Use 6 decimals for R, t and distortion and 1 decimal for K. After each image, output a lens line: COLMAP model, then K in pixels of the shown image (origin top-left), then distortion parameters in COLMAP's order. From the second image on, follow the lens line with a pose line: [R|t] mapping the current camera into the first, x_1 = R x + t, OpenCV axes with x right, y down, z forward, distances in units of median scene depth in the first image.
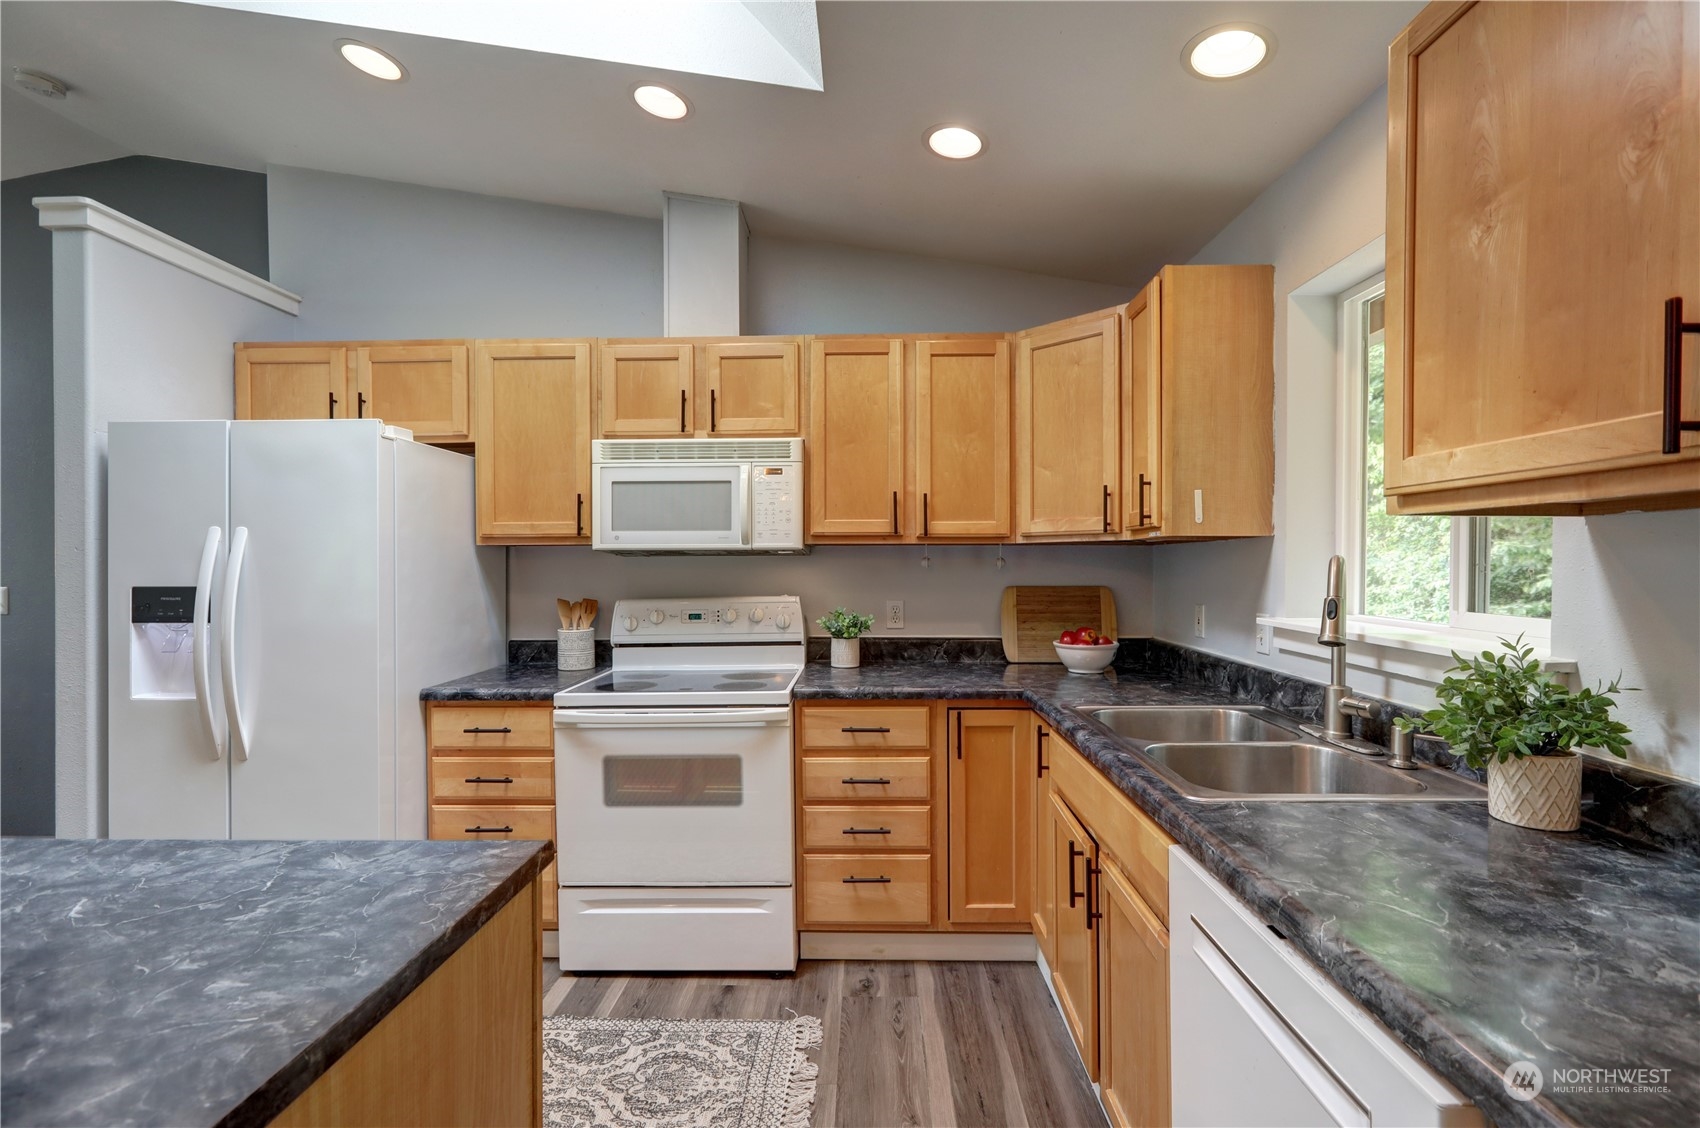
lens RADIAL K [[767.1, 0, 844.0], [0, 767.1, 566.8], [0, 0, 1]] dist [-0.002476, 0.000050]
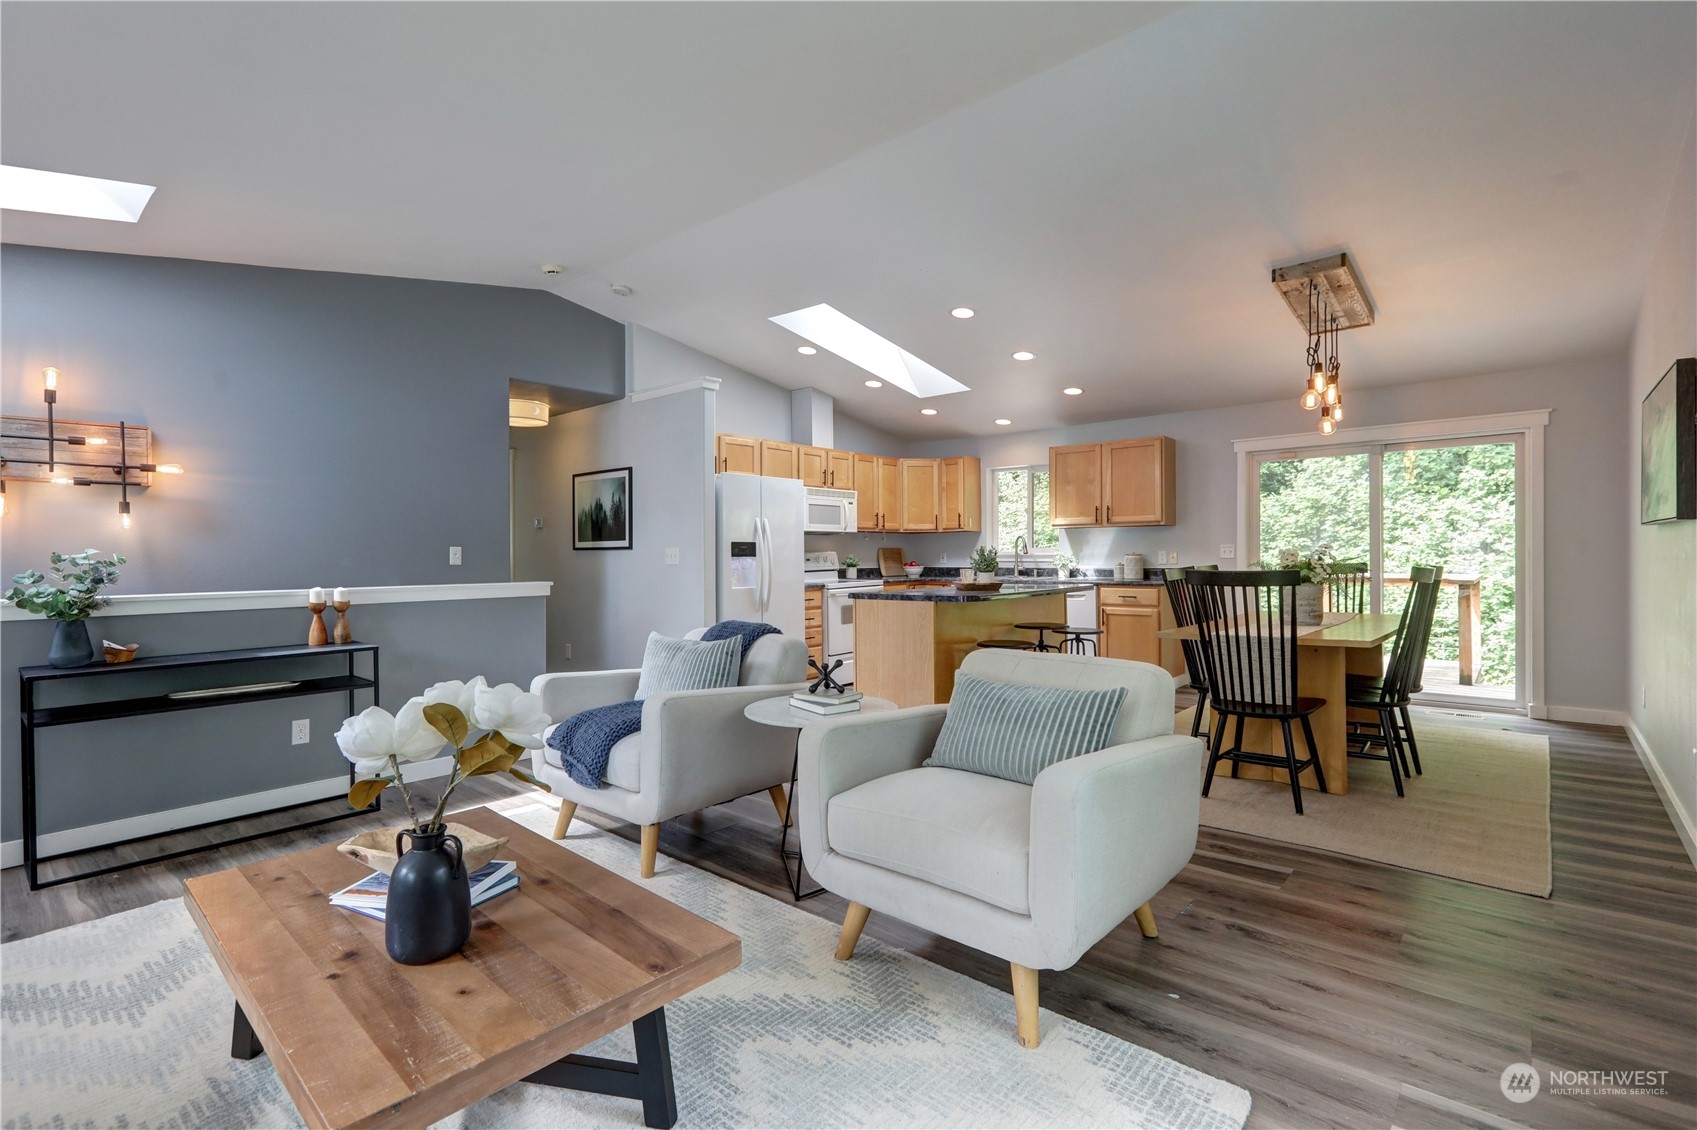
lens RADIAL K [[795.9, 0, 855.5], [0, 795.9, 563.0], [0, 0, 1]] dist [-0.000512, -0.000061]
pose [[0.623630, -0.008708, 0.781671, -2.250089], [0.011390, 0.999933, 0.002053, 0.078208], [-0.781637, 0.007623, 0.623687, -0.739517]]
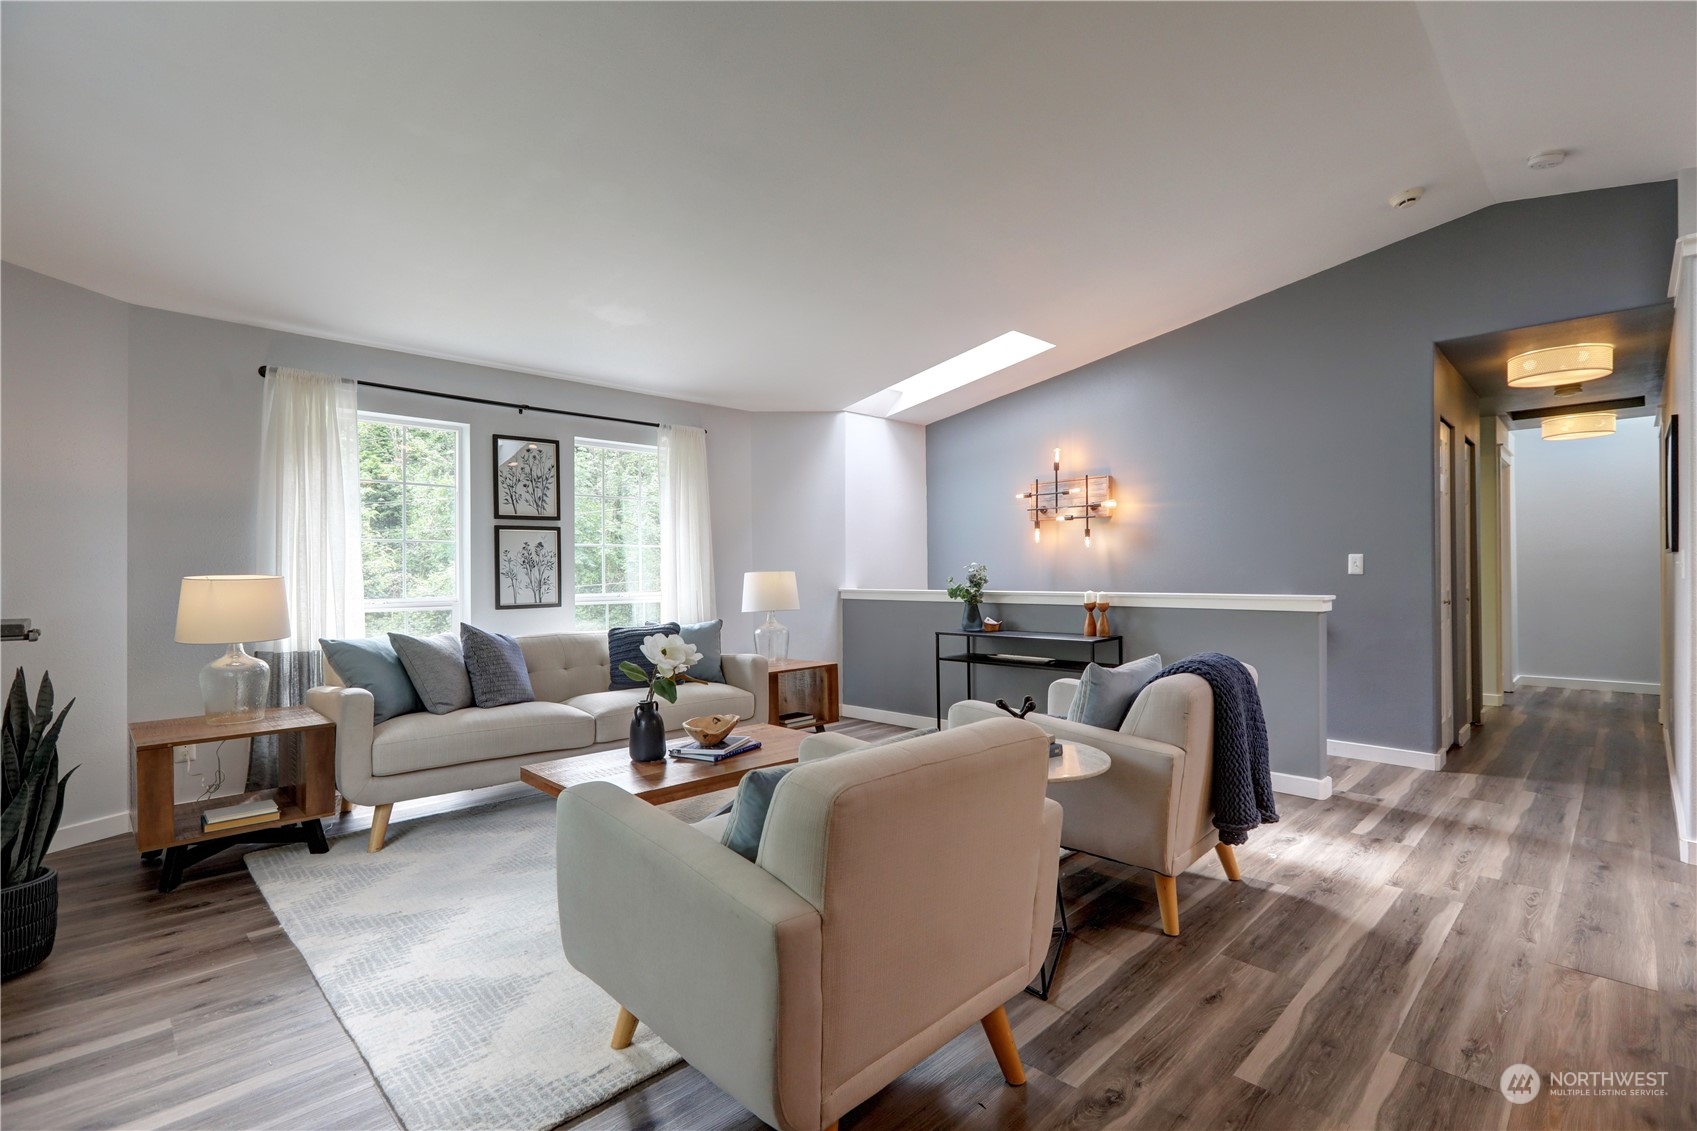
lens RADIAL K [[765.7, 0, 842.5], [0, 765.7, 568.3], [0, 0, 1]] dist [-0.002476, 0.000050]
pose [[0.723898, -0.002273, -0.689904, -1.007644], [0.001100, 0.999997, -0.002140, 0.066278], [0.689907, 0.000790, 0.723898, -0.763927]]
